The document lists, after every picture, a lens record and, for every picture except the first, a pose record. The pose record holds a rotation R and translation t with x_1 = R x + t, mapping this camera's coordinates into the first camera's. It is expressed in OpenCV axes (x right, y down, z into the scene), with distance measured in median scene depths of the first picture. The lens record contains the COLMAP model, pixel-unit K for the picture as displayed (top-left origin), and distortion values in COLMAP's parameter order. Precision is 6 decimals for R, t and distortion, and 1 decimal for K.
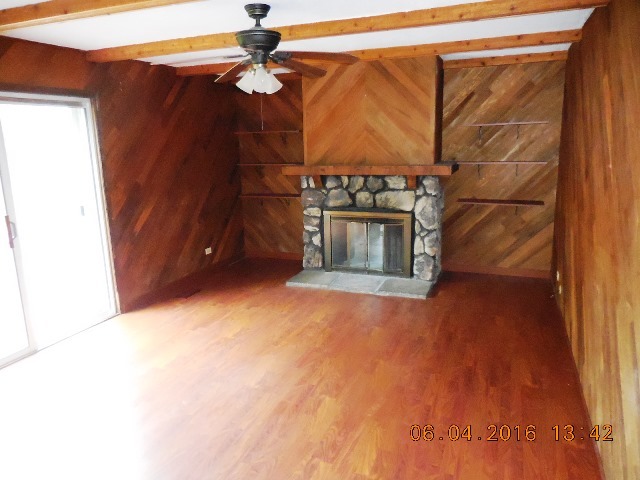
lens RADIAL K [[477.0, 0, 320.0], [0, 477.0, 240.0], [0, 0, 1]] dist [-0.001375, 0.001026]
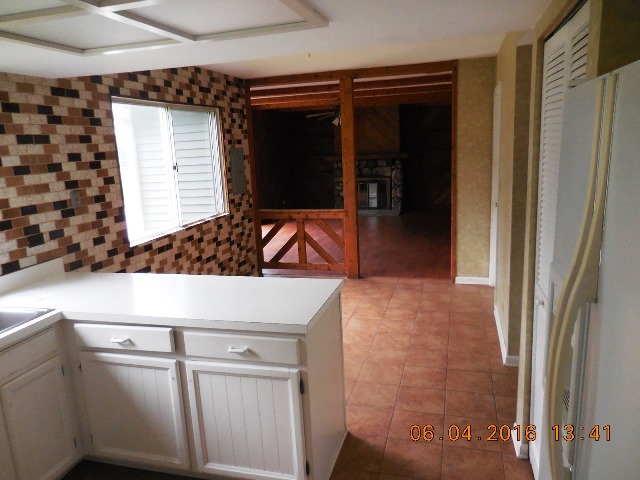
lens RADIAL K [[477.0, 0, 320.0], [0, 477.0, 240.0], [0, 0, 1]] dist [-0.001375, 0.001026]
pose [[0.999116, -0.037315, 0.019338, -0.157771], [0.036608, 0.998692, 0.035702, 0.128240], [-0.020644, -0.034963, 0.999175, -1.049247]]
